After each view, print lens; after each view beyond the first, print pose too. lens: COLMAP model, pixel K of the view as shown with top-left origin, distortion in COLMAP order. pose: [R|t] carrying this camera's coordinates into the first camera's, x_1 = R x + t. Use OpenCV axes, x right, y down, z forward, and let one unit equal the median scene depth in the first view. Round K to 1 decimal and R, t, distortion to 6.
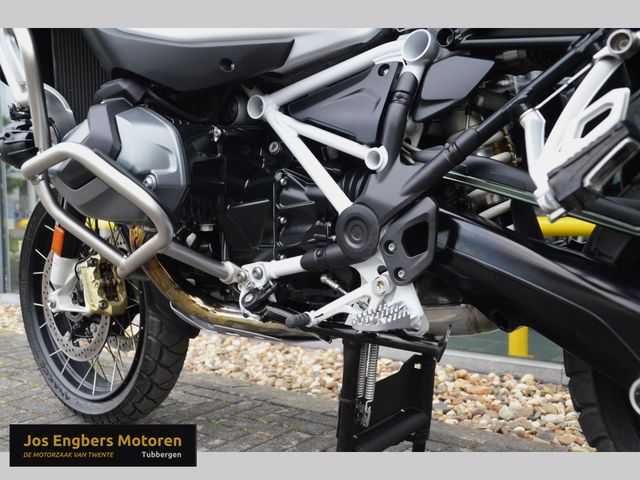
lens RADIAL K [[666.1, 0, 327.9], [0, 666.1, 256.3], [0, 0, 1]] dist [-0.009353, 0.016407]
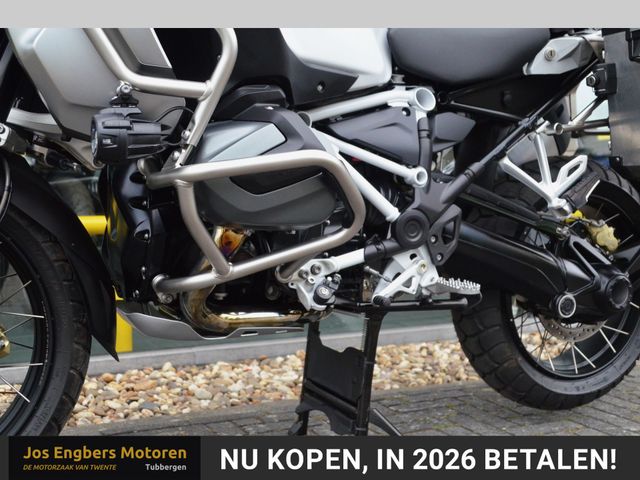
lens RADIAL K [[779.4, 0, 303.5], [0, 779.4, 236.0], [0, 0, 1]] dist [0.014865, 0.044622]
pose [[0.452023, -0.034901, 0.891323, -1.380389], [0.058814, 0.998226, 0.009260, -0.047774], [-0.890065, 0.048236, 0.453274, 0.442625]]
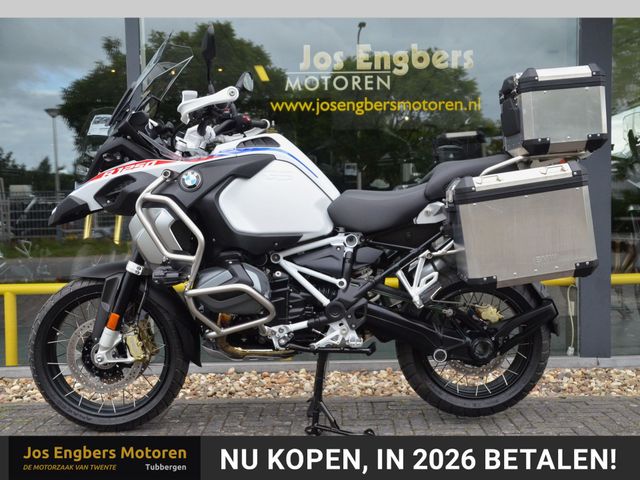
lens RADIAL K [[724.8, 0, 333.6], [0, 724.8, 255.9], [0, 0, 1]] dist [0.007961, 0.028012]
pose [[0.791138, -0.037334, 0.610497, -1.592269], [0.048550, 0.998819, -0.001834, -0.233319], [-0.609707, 0.031090, 0.792017, -1.193997]]
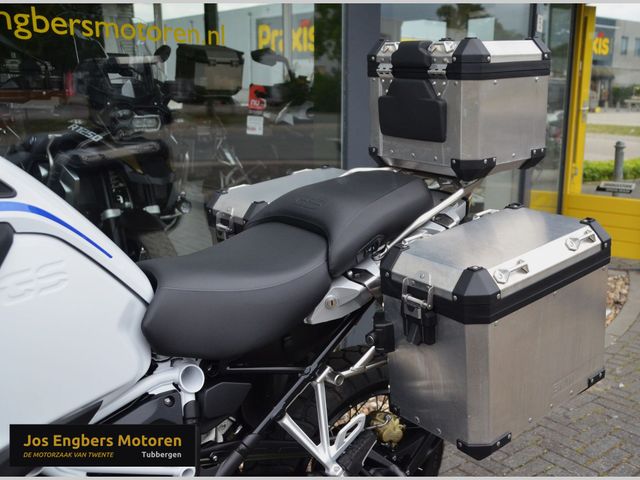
lens RADIAL K [[705.3, 0, 369.0], [0, 705.3, 254.2], [0, 0, 1]] dist [-0.058697, 0.014727]
pose [[0.203928, -0.221019, 0.953711, -0.964320], [0.042286, 0.975262, 0.216971, -0.768361], [-0.978072, -0.003918, 0.208229, 0.346080]]
